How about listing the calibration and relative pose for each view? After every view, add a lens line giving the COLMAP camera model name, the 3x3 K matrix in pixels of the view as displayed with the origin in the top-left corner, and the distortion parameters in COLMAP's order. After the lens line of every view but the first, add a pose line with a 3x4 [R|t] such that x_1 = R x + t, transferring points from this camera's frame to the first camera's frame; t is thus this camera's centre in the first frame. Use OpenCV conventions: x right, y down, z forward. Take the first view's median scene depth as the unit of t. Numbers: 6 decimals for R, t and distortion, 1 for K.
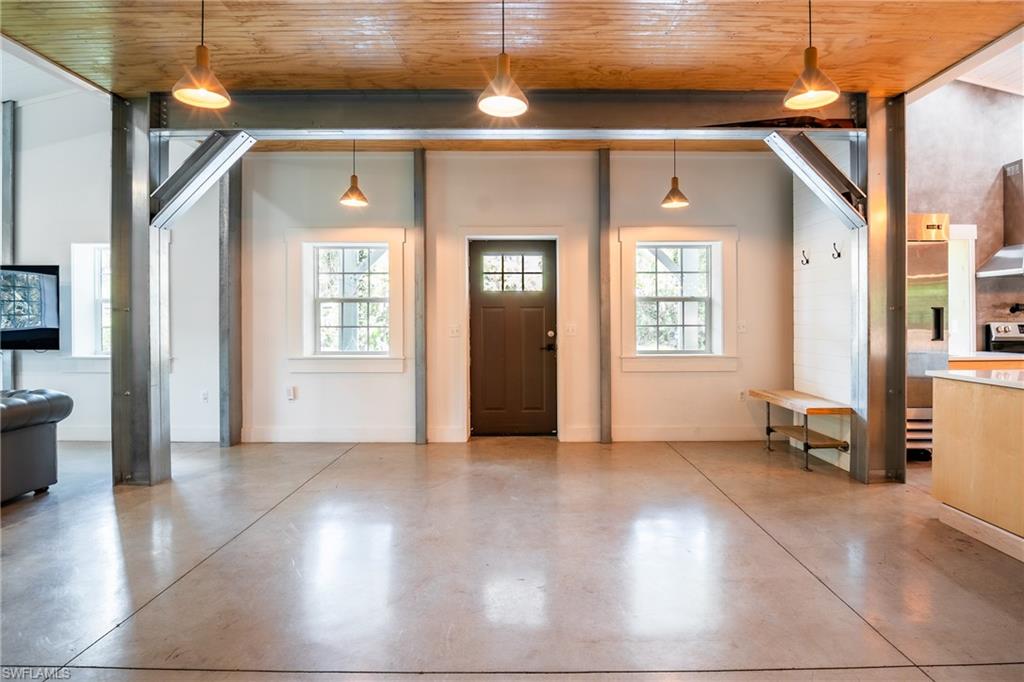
lens RADIAL K [[502.6, 0, 511.7], [0, 502.6, 330.4], [0, 0, 1]] dist [-0.023702, -0.000782]
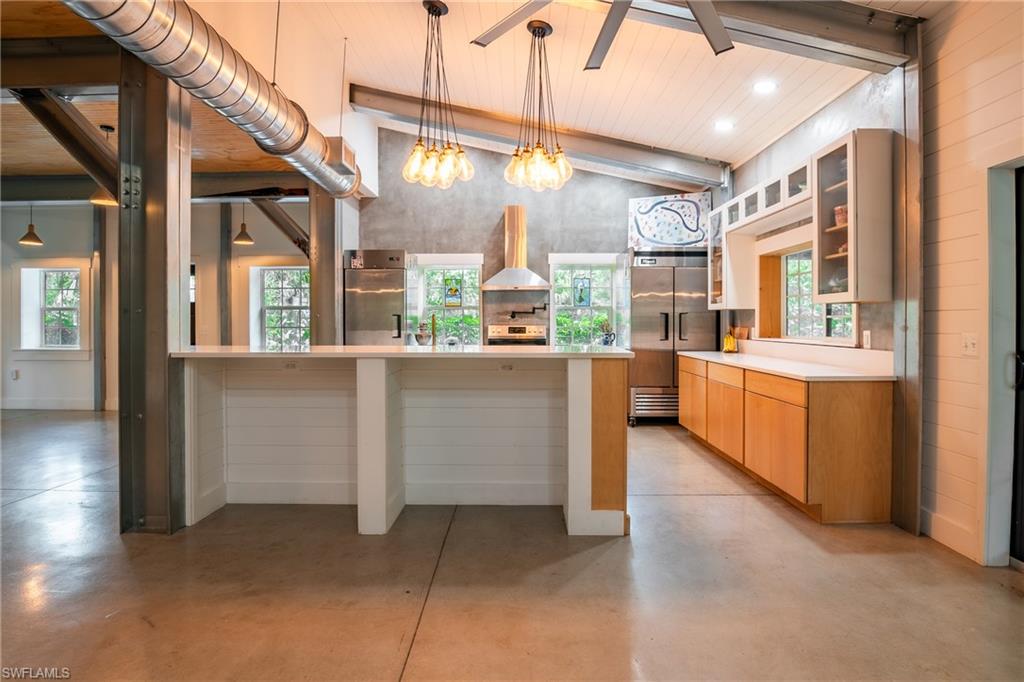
lens RADIAL K [[502.6, 0, 511.7], [0, 502.6, 330.4], [0, 0, 1]] dist [-0.023702, -0.000782]
pose [[0.999852, 0.001797, -0.017096, 1.045262], [-0.001872, 0.999989, -0.004374, 0.003702], [0.017088, 0.004405, 0.999844, -0.386888]]
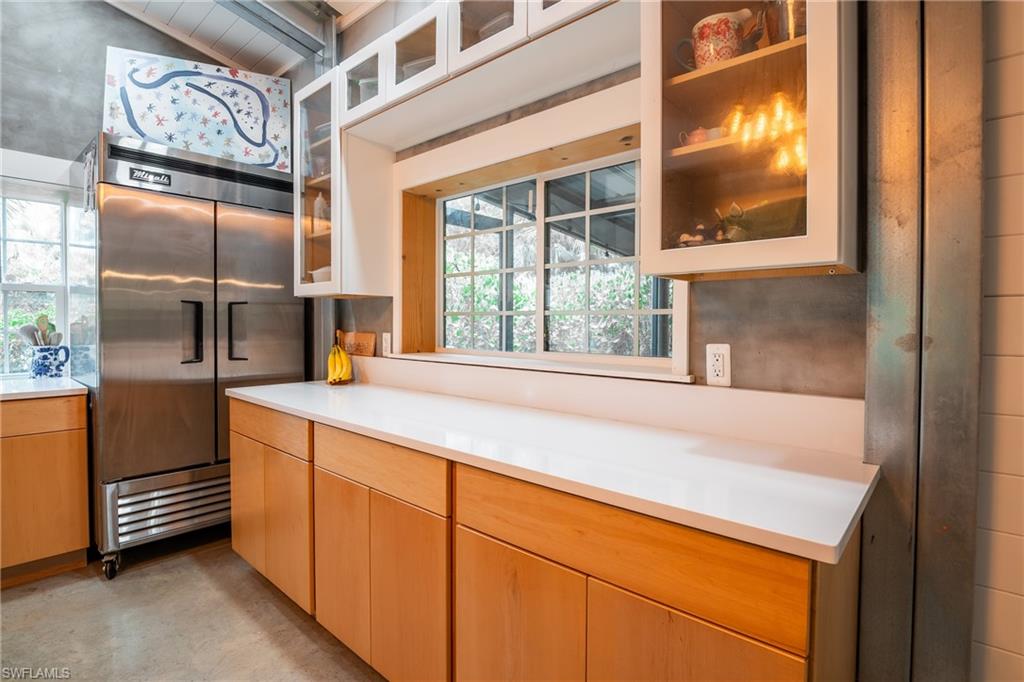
lens RADIAL K [[503.8, 0, 515.6], [0, 503.8, 337.4], [0, 0, 1]] dist [-0.035282, -0.000333]
pose [[0.666799, -0.014569, 0.745095, 1.229885], [0.008174, 0.999892, 0.012236, -0.009131], [-0.745193, -0.002068, 0.666846, 0.224777]]
